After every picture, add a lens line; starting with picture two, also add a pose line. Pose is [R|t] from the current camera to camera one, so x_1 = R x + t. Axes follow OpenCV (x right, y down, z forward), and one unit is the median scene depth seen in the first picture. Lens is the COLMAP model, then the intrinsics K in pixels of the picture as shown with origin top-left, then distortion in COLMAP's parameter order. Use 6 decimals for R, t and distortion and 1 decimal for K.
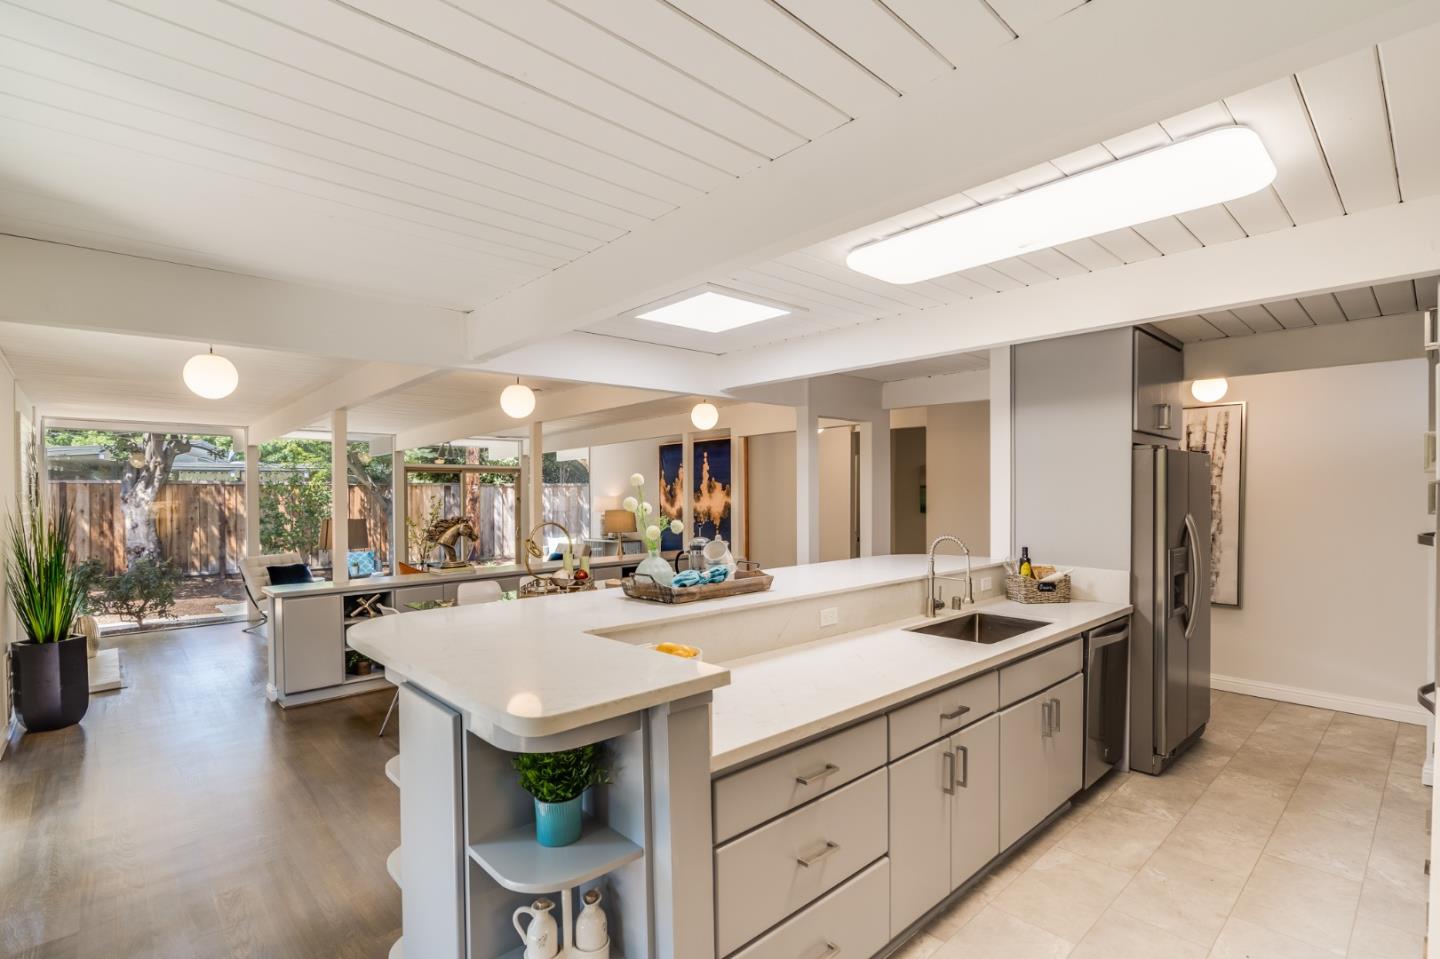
lens RADIAL K [[666.7, 0, 719.4], [0, 666.7, 500.0], [0, 0, 1]] dist [0.004538, 0.001996]
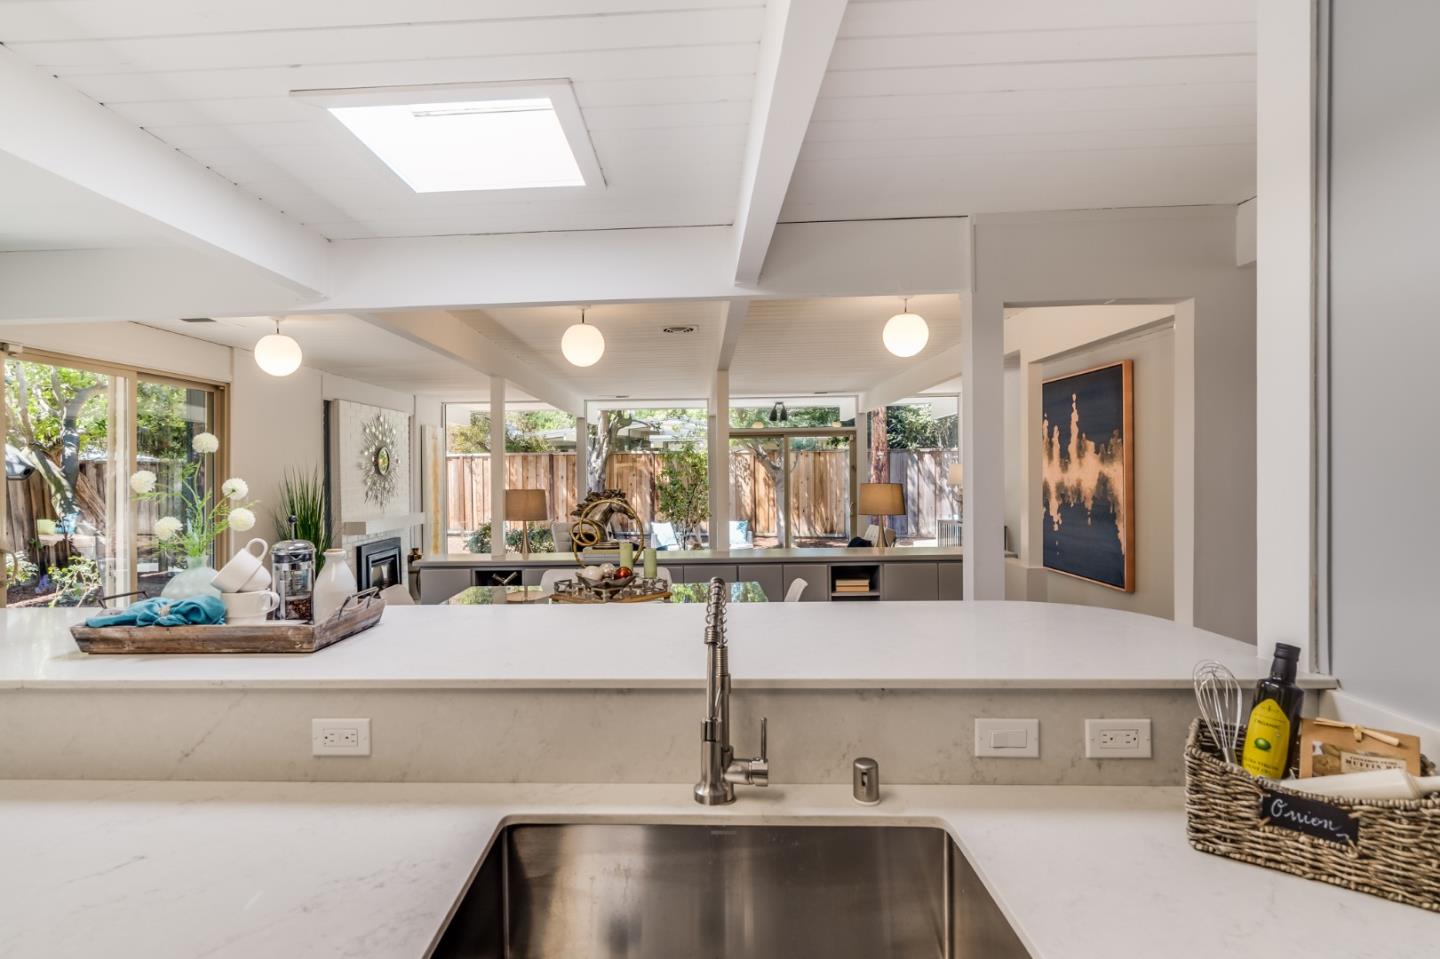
lens RADIAL K [[729.6, 0, 685.9], [0, 729.6, 477.1], [0, 0, 1]] dist [0.001263, 0.000184]
pose [[0.704357, 0.007826, -0.709803, 0.553795], [0.001632, 0.999919, 0.012643, -0.004532], [0.709844, -0.010064, 0.704287, 0.673665]]
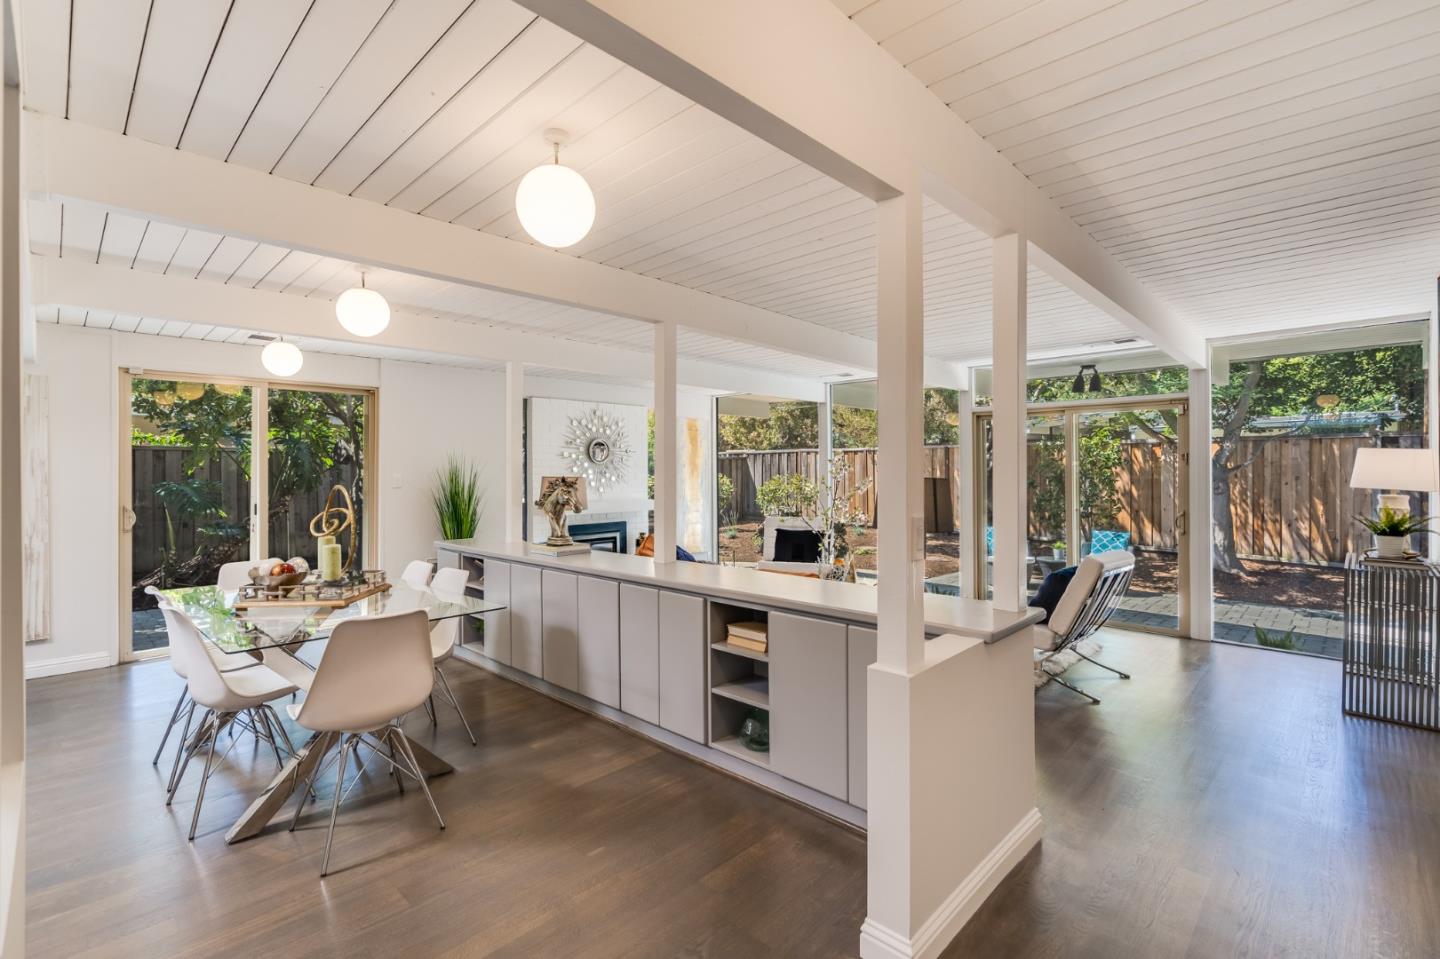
lens RADIAL K [[666.7, 0, 722.8], [0, 666.7, 470.8], [0, 0, 1]] dist [0.004538, 0.001996]
pose [[0.047144, 0.010594, -0.998832, 0.584169], [-0.002992, 0.999941, 0.010464, 0.016572], [0.998884, 0.002495, 0.047173, 2.008104]]
